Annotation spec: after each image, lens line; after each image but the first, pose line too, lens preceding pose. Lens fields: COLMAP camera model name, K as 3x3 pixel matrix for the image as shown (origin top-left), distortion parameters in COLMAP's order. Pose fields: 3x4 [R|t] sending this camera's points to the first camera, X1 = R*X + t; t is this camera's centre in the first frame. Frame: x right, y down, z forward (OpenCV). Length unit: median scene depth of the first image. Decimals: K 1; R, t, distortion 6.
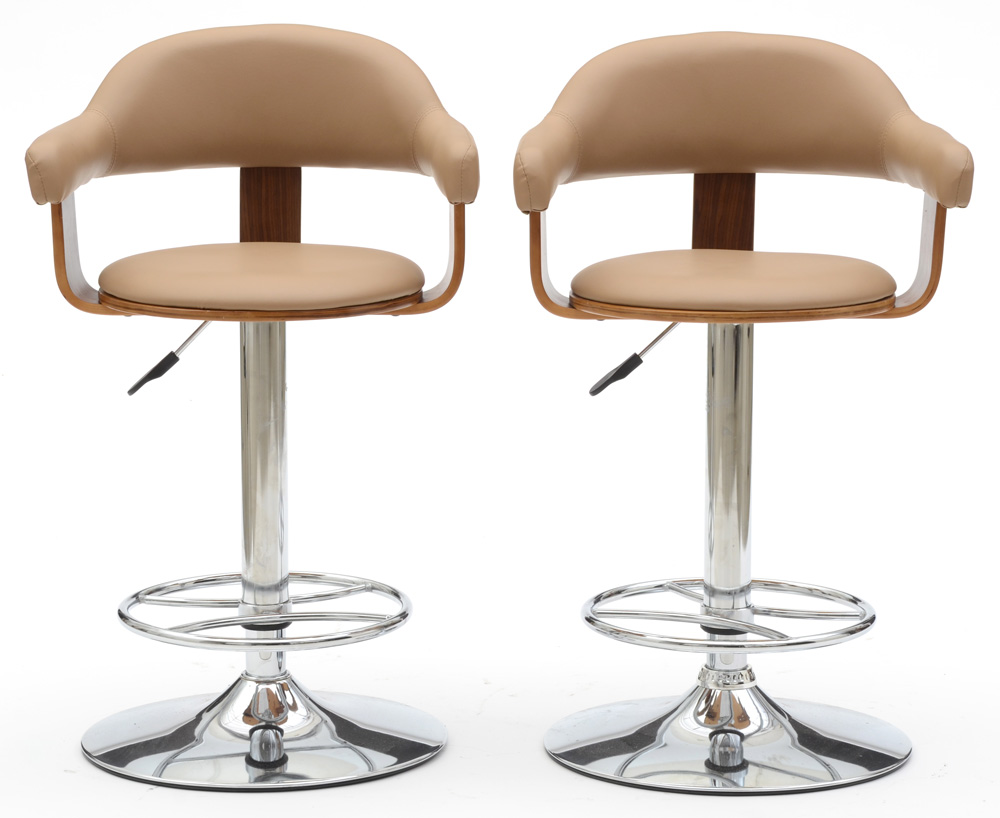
lens RADIAL K [[4578.7, 0, 503.3], [0, 4578.7, 414.0], [0, 0, 1]] dist [0.957526, 0.000000]
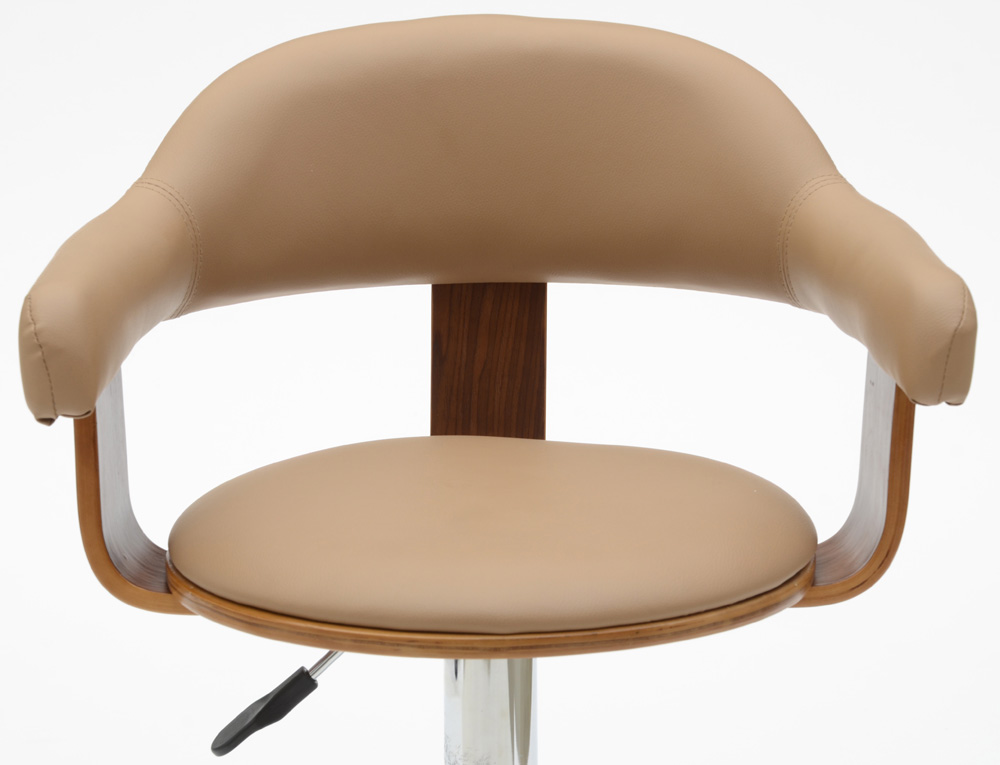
lens RADIAL K [[3484.4, 0, 494.8], [0, 3484.4, 382.6], [0, 0, 1]] dist [0.695281, 0.000000]
pose [[0.999940, -0.010252, 0.003904, 0.048289], [0.009979, 0.997879, 0.064331, -0.068443], [-0.004555, -0.064288, 0.997921, 0.612158]]
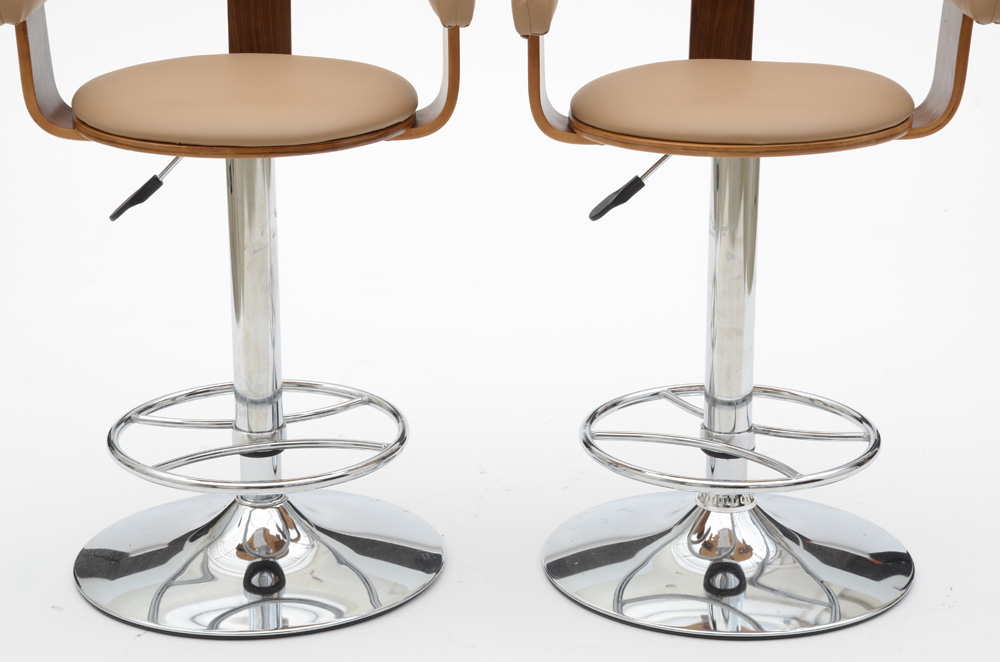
lens RADIAL K [[2574.0, 0, 501.6], [0, 2574.0, 330.3], [0, 0, 1]] dist [0.653335, 0.000000]
pose [[0.999911, -0.007192, 0.011216, -0.005968], [0.005699, 0.991776, 0.127858, -0.050374], [-0.012043, -0.127783, 0.991729, 0.451861]]
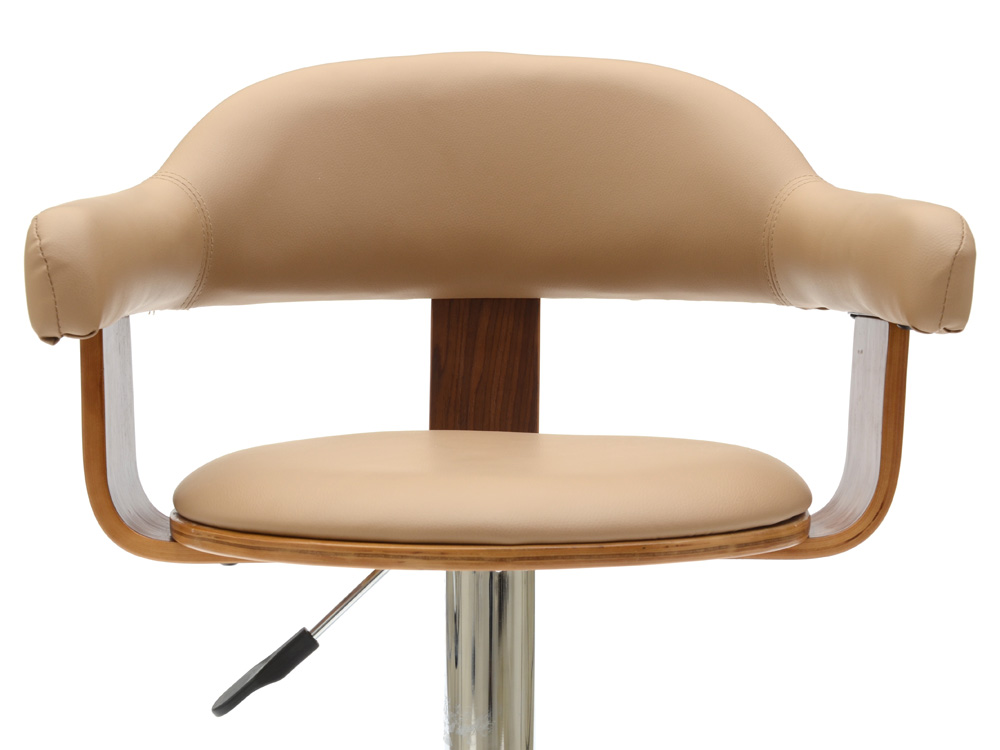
lens RADIAL K [[2609.8, 0, 519.2], [0, 2609.8, 372.3], [0, 0, 1]] dist [0.399711, 0.000000]
pose [[0.999509, -0.003900, 0.031087, 0.043318], [0.006622, 0.996103, -0.087951, -0.015681], [-0.030623, 0.088114, 0.995640, 0.700202]]
